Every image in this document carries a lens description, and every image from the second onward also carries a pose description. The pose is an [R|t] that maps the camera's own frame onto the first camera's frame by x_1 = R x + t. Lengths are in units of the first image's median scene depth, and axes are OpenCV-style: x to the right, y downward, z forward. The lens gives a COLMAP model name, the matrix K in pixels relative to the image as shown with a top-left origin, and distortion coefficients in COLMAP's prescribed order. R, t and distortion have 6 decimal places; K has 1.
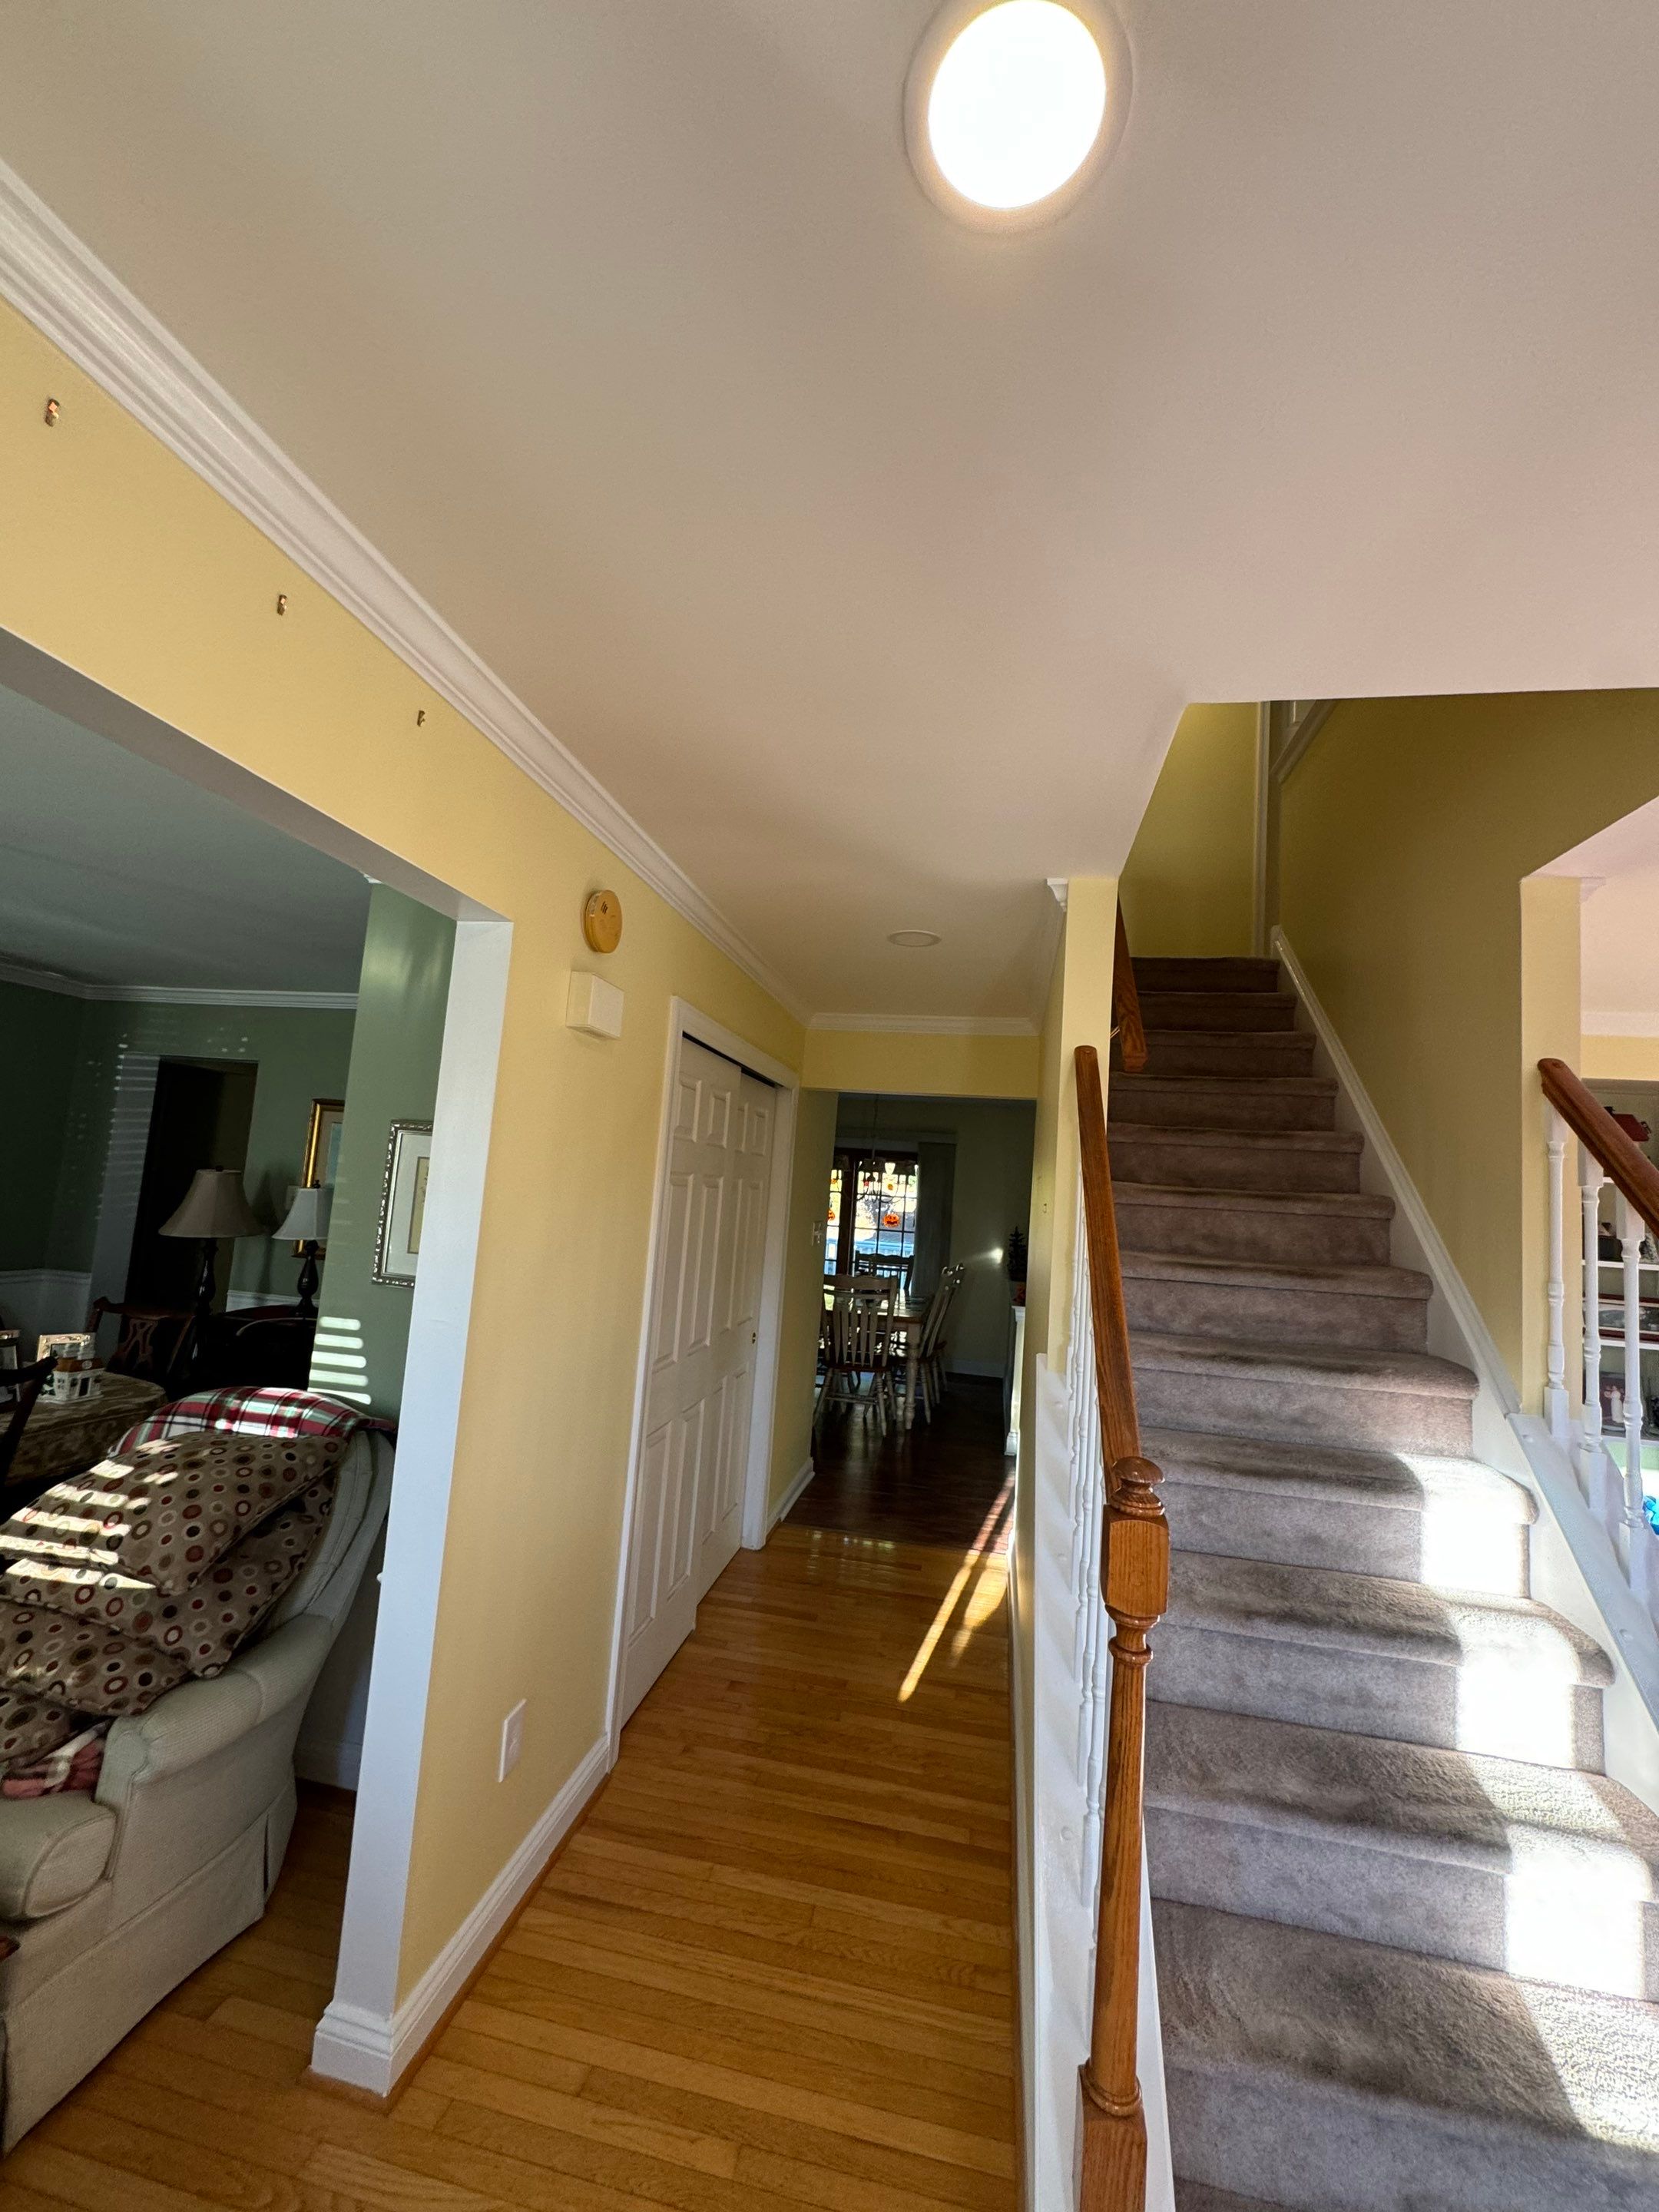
lens RADIAL K [[878.4, 0, 835.4], [0, 878.4, 1106.4], [0, 0, 1]] dist [-0.000410, -0.000027]
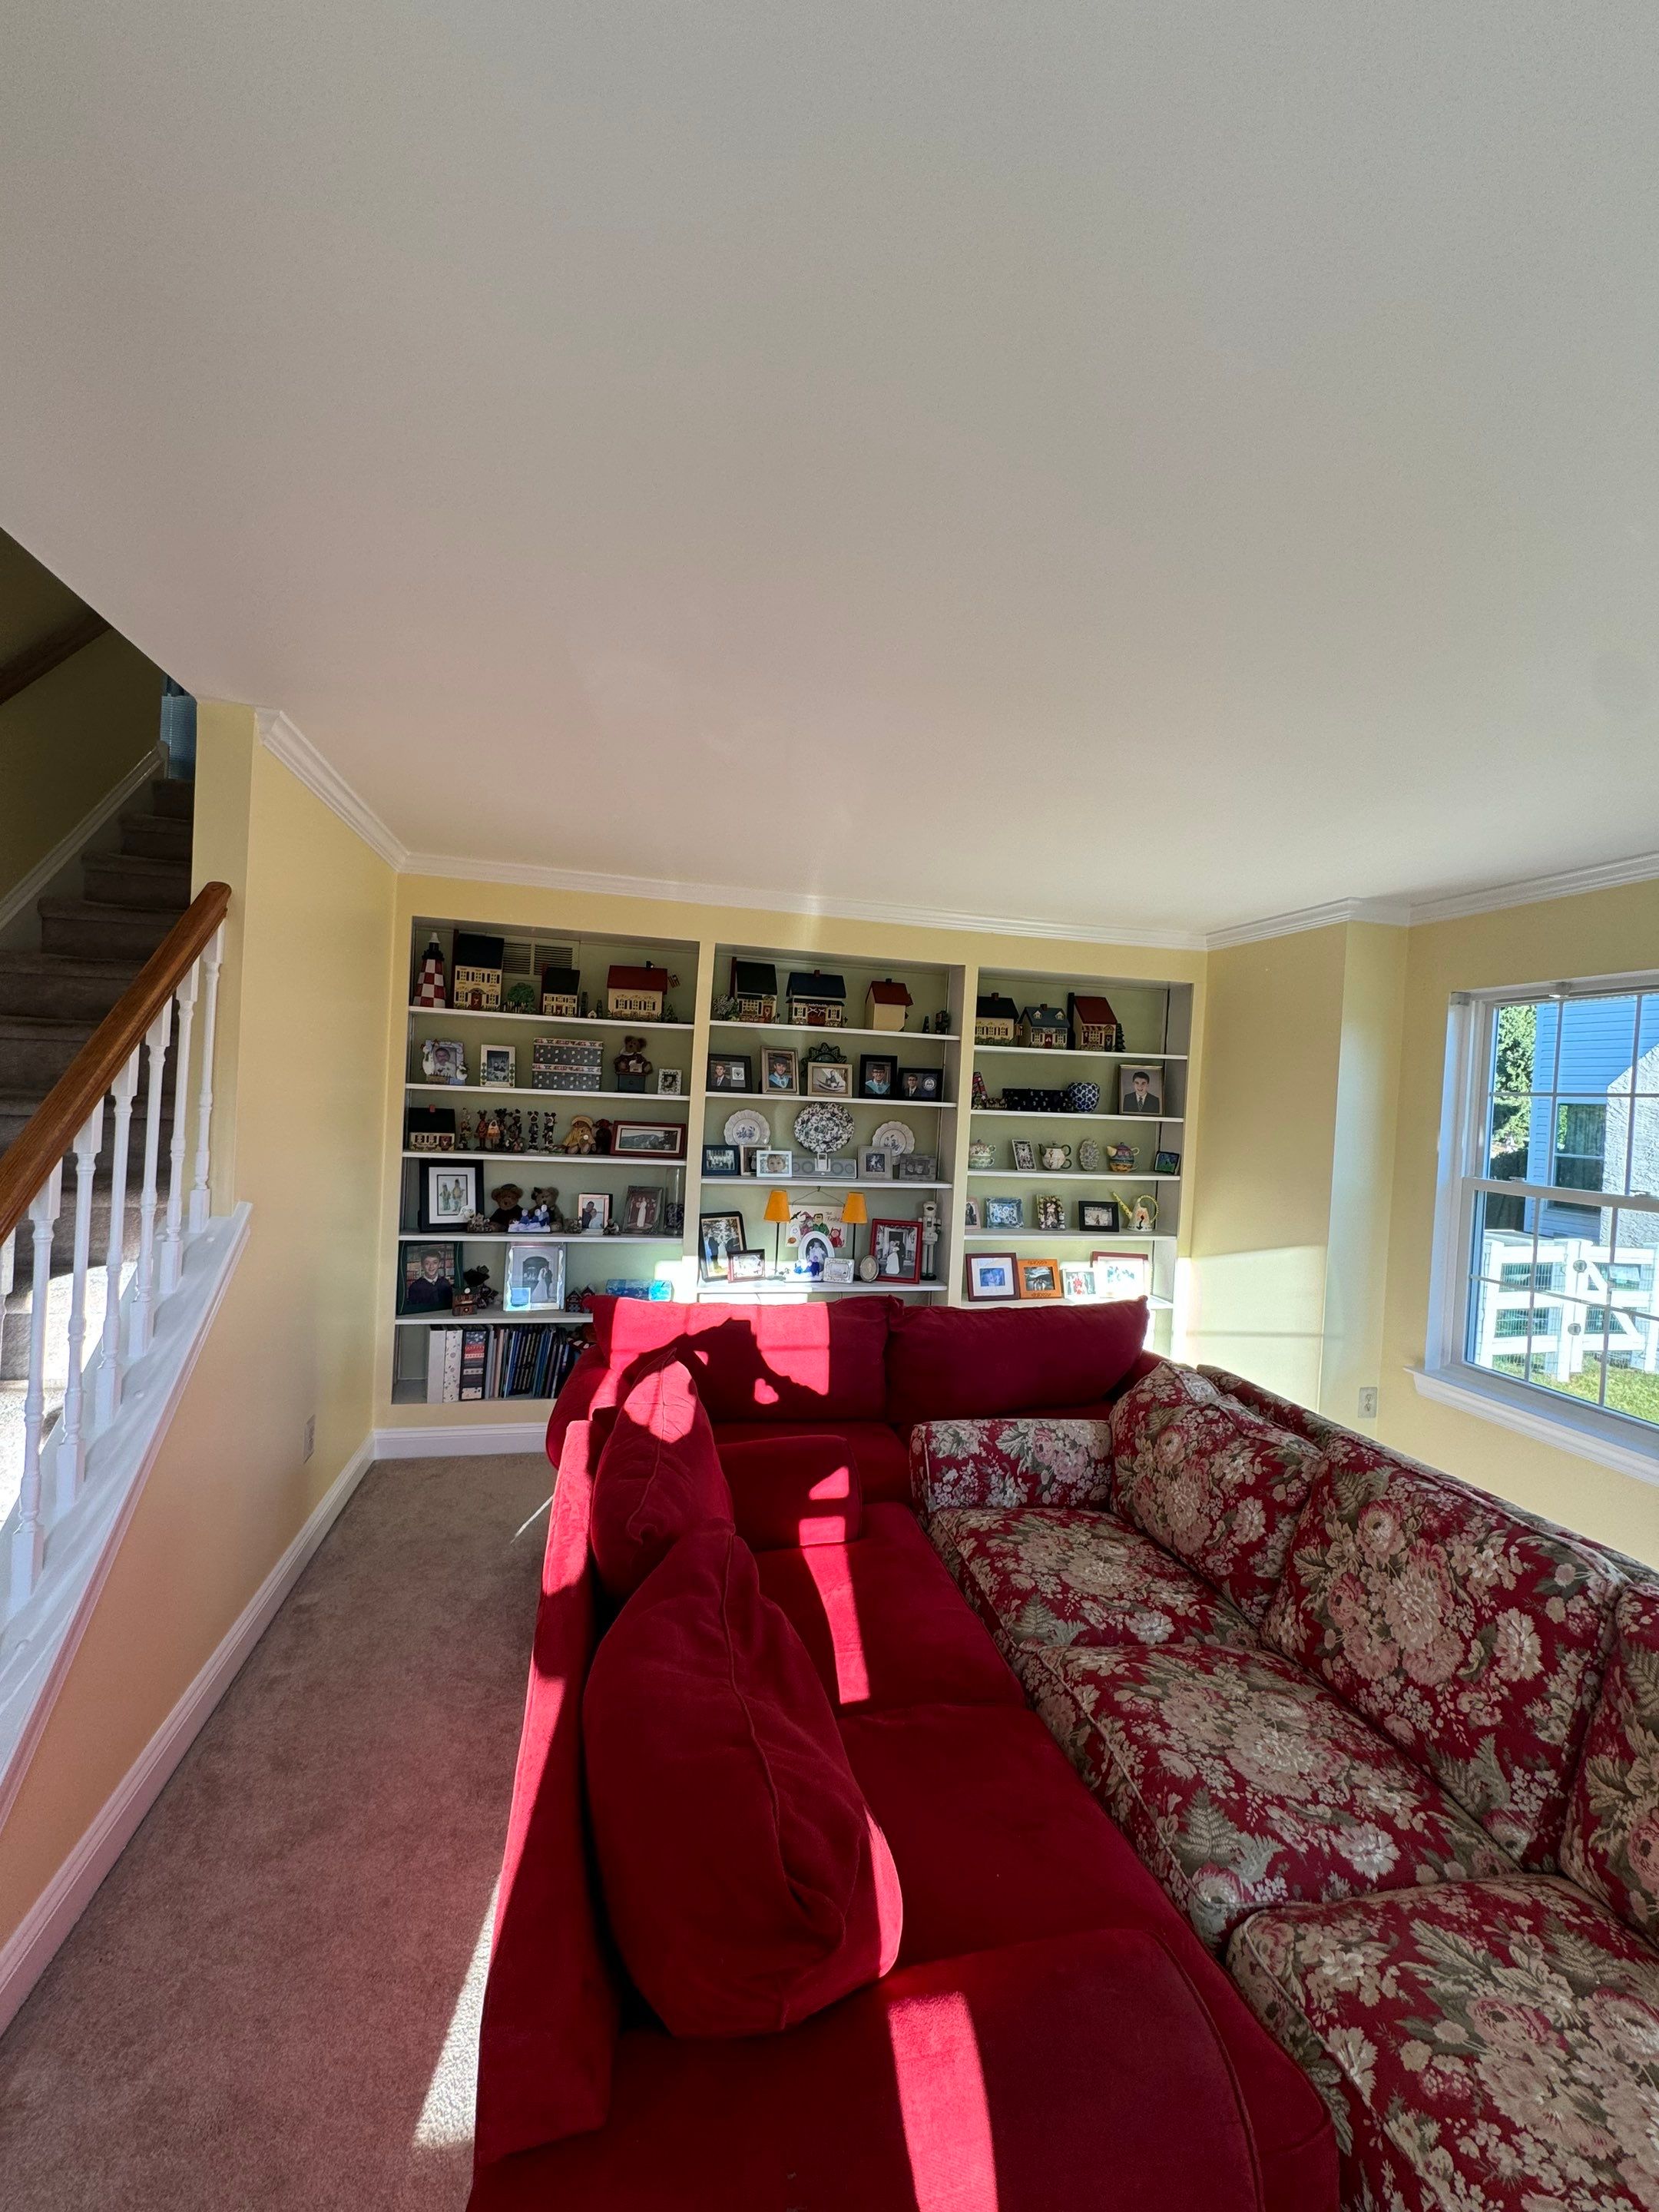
lens RADIAL K [[878.4, 0, 830.8], [0, 878.4, 1106.2], [0, 0, 1]] dist [-0.000410, -0.000027]
pose [[0.911935, -0.030350, 0.409211, 0.975943], [-0.024774, 0.991369, 0.128736, 0.053892], [-0.409587, -0.127536, 0.903312, -0.255415]]
